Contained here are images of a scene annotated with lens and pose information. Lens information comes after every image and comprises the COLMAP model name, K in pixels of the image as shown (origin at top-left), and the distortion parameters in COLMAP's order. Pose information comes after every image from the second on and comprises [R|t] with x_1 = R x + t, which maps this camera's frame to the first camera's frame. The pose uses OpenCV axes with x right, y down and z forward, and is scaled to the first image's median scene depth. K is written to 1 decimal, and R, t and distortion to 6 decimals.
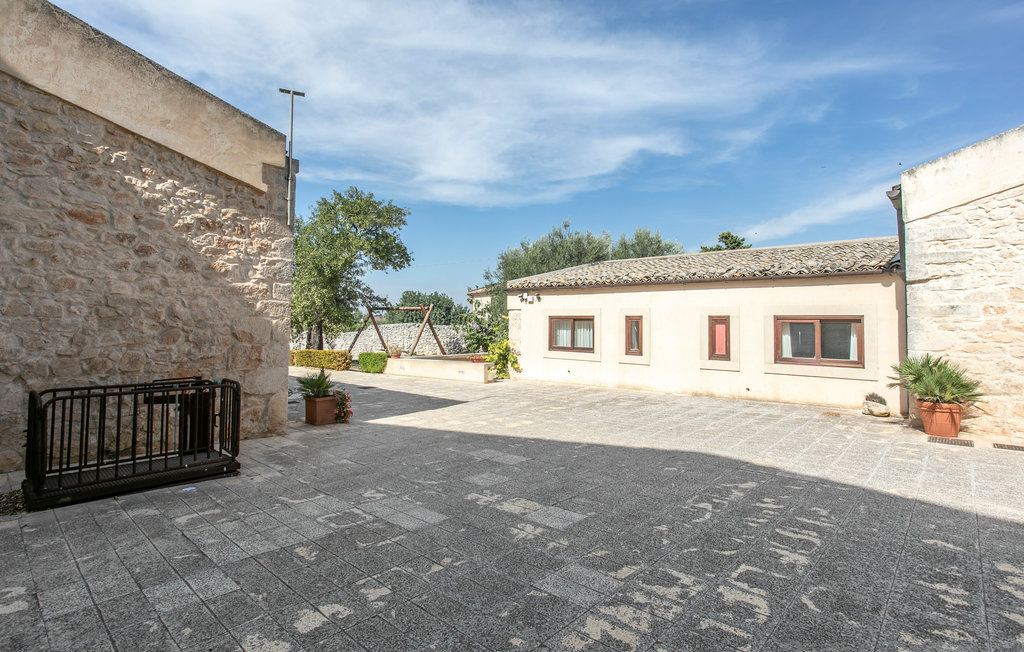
lens RADIAL K [[506.8, 0, 508.8], [0, 506.8, 317.9], [0, 0, 1]] dist [-0.024555, 0.015427]
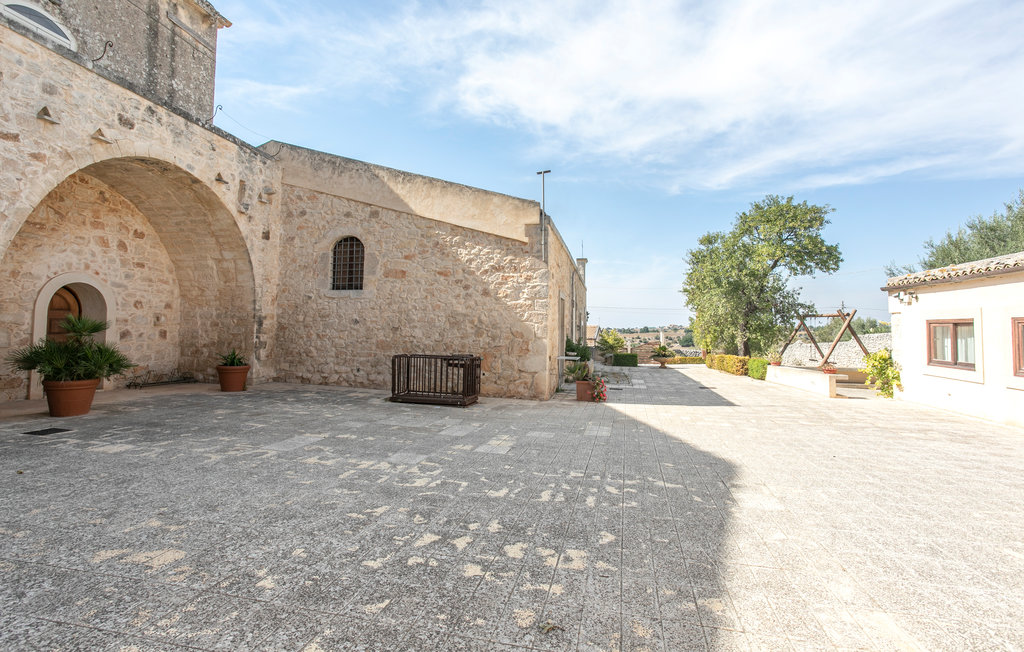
lens RADIAL K [[506.8, 0, 507.4], [0, 506.8, 327.7], [0, 0, 1]] dist [-0.024555, 0.015427]
pose [[0.489784, -0.001590, -0.871842, 0.952584], [-0.000005, 0.999998, -0.001826, 0.020084], [0.871844, 0.000899, 0.489784, 0.195378]]
